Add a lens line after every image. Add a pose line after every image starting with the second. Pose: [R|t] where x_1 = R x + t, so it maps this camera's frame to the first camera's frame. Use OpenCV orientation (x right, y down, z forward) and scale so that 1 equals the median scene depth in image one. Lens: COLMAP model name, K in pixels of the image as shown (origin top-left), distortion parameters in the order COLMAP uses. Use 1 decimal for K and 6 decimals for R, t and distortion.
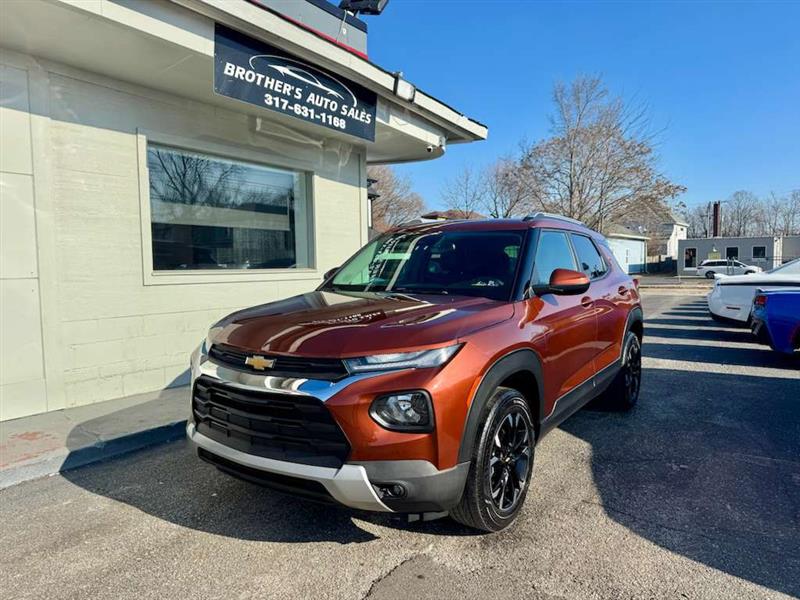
lens RADIAL K [[572.9, 0, 401.5], [0, 572.9, 297.4], [0, 0, 1]] dist [0.009609, -0.019334]
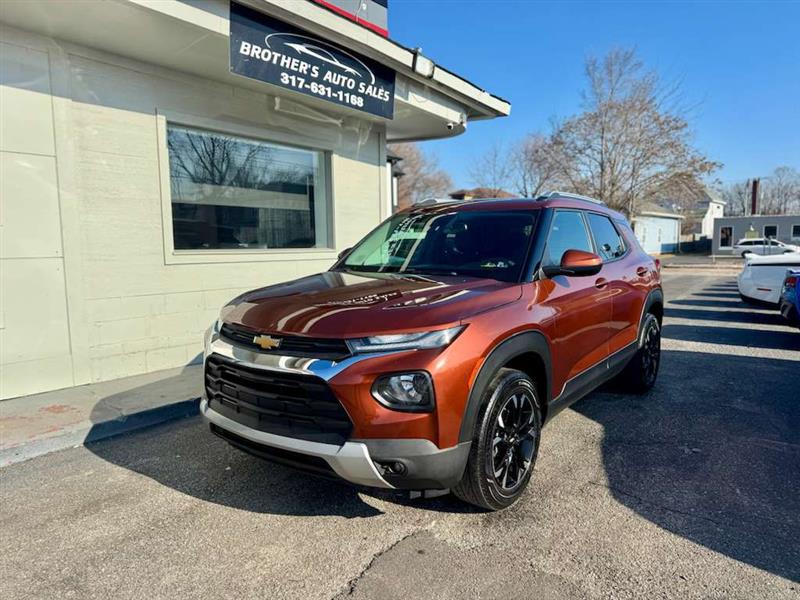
lens RADIAL K [[573.6, 0, 400.0], [0, 573.6, 300.0], [0, 0, 1]] dist [0.004121, -0.011662]
pose [[0.998737, 0.006281, -0.049843, 0.020072], [-0.004208, 0.999126, 0.041588, -0.001973], [0.050060, -0.041326, 0.997891, -0.002218]]
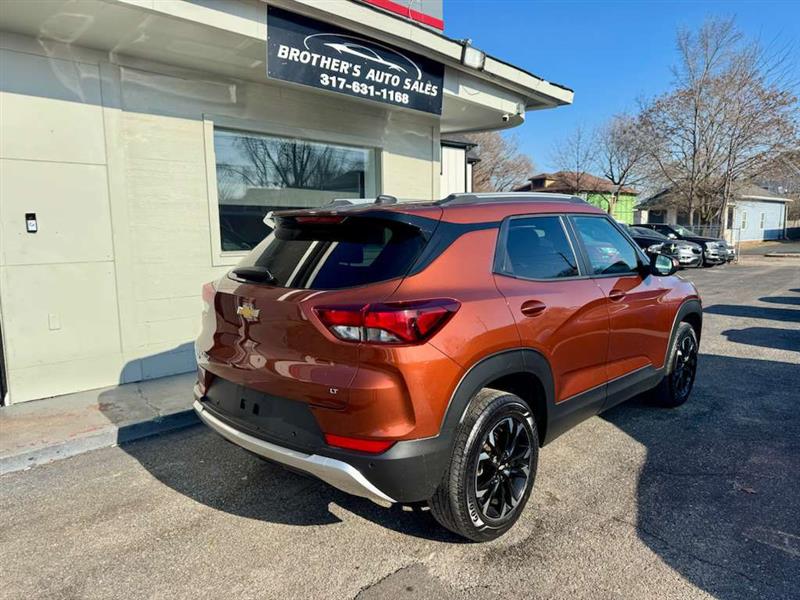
lens RADIAL K [[574.4, 0, 396.1], [0, 574.4, 298.0], [0, 0, 1]] dist [0.003425, -0.007284]
pose [[0.981066, 0.020857, -0.192548, 0.085771], [-0.008795, 0.997957, 0.063288, -0.031869], [0.193475, -0.060396, 0.979244, 0.029451]]
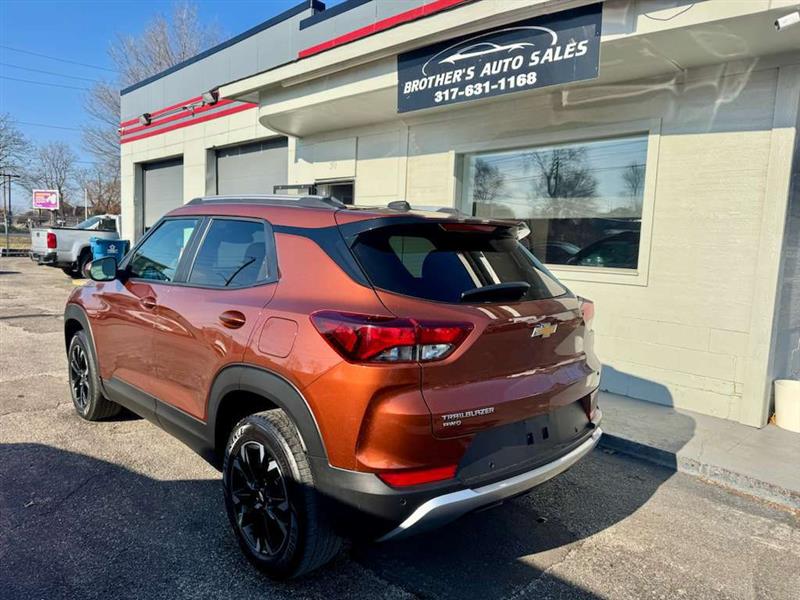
lens RADIAL K [[550.2, 0, 396.9], [0, 550.2, 299.7], [0, 0, 1]] dist [0.000172, -0.003205]
pose [[-0.203541, 0.110425, -0.972819, 0.776352], [-0.086643, 0.987689, 0.130241, -0.102125], [0.975225, 0.110797, -0.191468, 1.131308]]
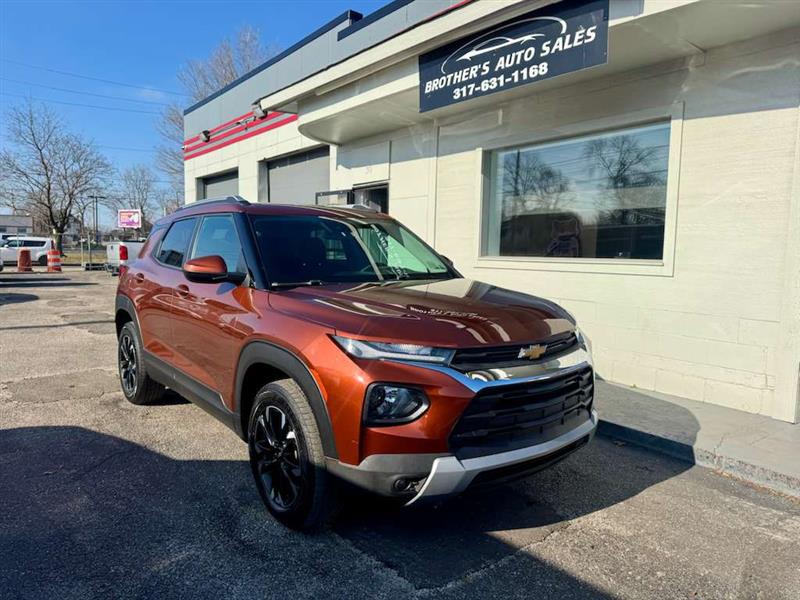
lens RADIAL K [[550.0, 0, 398.7], [0, 550.0, 301.6], [0, 0, 1]] dist [0.001779, -0.004338]
pose [[-0.312968, 0.098554, -0.944636, 0.774255], [-0.061648, 0.990396, 0.123753, -0.083506], [0.947761, 0.096966, -0.303887, 1.213754]]
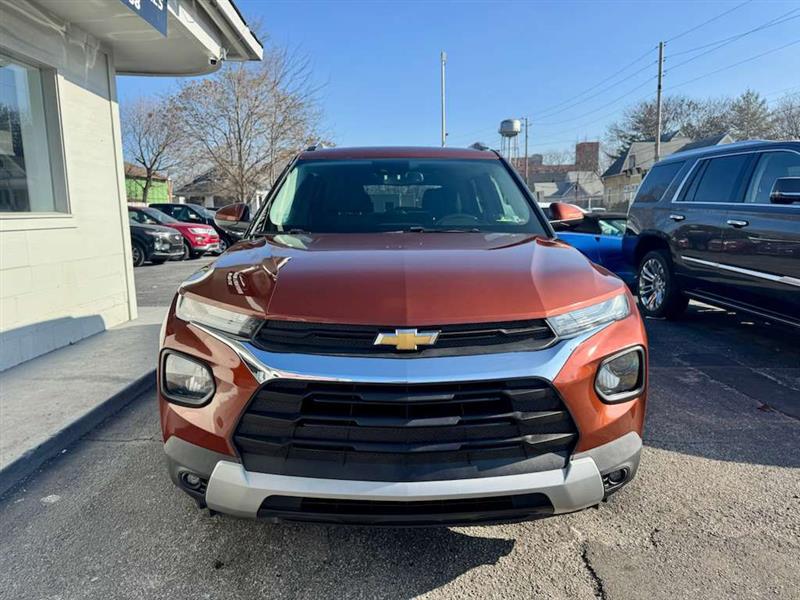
lens RADIAL K [[569.1, 0, 413.0], [0, 569.1, 300.8], [0, 0, 1]] dist [0.001683, -0.004741]
pose [[0.812372, -0.089890, 0.576170, -0.298510], [0.038114, 0.994120, 0.101357, 0.004191], [-0.581893, -0.060379, 0.811021, 0.244386]]
